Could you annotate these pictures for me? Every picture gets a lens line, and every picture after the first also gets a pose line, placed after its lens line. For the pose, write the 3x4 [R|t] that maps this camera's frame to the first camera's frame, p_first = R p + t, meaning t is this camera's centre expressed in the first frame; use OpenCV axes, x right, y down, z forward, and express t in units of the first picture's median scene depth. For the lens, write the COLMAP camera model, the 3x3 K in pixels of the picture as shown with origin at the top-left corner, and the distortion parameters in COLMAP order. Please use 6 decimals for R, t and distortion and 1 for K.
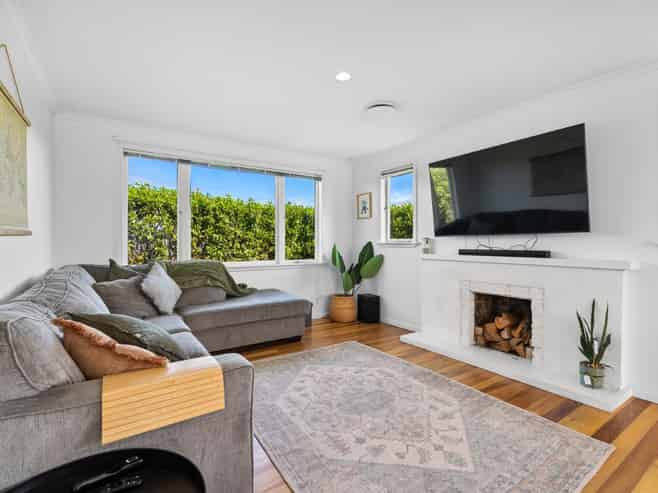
lens RADIAL K [[324.9, 0, 331.1], [0, 324.9, 242.3], [0, 0, 1]] dist [0.004240, 0.000147]
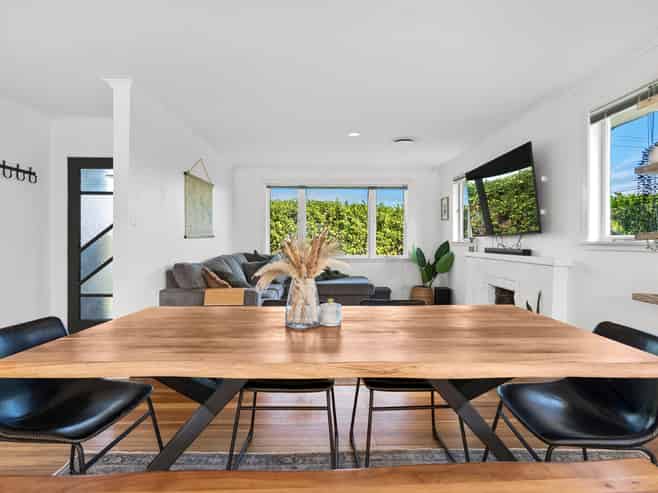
lens RADIAL K [[355.1, 0, 329.0], [0, 355.1, 244.7], [0, 0, 1]] dist [-0.004775, 0.000988]
pose [[0.835463, 0.009982, -0.549457, 0.451674], [-0.004464, 0.999925, 0.011378, -0.000756], [0.549529, -0.007053, 0.835445, -0.246345]]
